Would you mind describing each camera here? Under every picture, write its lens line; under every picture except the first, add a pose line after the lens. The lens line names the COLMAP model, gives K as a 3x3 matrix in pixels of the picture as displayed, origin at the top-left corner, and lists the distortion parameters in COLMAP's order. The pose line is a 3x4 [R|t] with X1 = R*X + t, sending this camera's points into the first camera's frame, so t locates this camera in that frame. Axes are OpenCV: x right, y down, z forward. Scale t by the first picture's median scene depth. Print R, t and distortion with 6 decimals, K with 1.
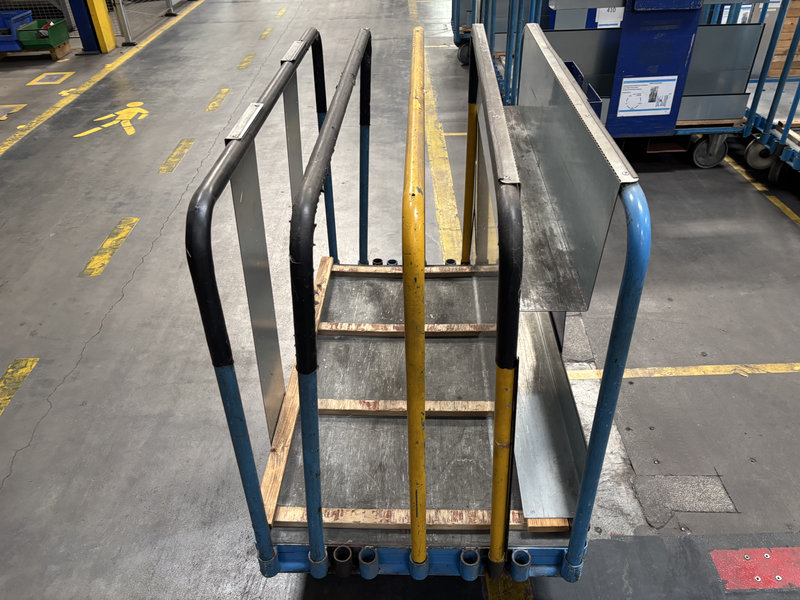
lens RADIAL K [[610.5, 0, 401.3], [0, 610.5, 303.2], [0, 0, 1]] dist [0.027148, -0.029112]
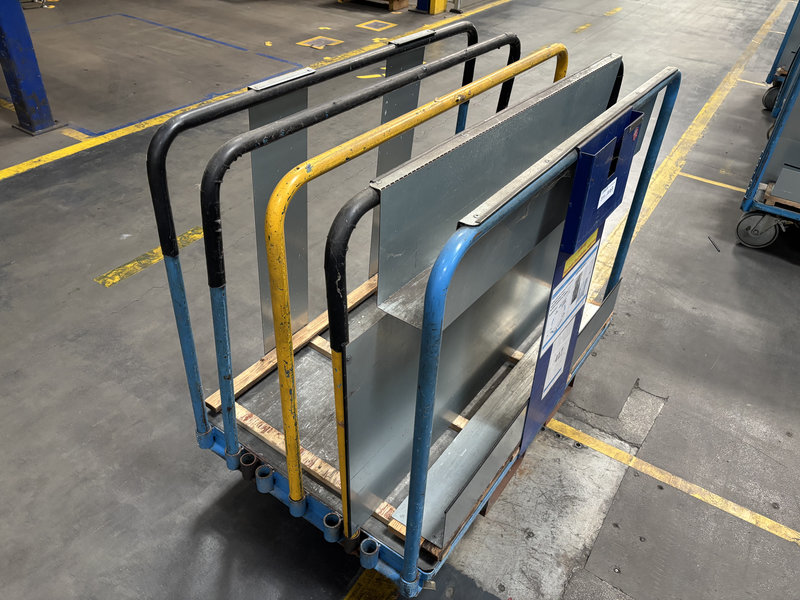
lens RADIAL K [[610.5, 0, 399.8], [0, 610.5, 297.4], [0, 0, 1]] dist [0.027148, -0.029112]
pose [[0.829236, 0.391147, -0.399213, 0.149919], [-0.387217, 0.917153, 0.094304, -0.028631], [0.403026, 0.076382, 0.911995, 0.010586]]
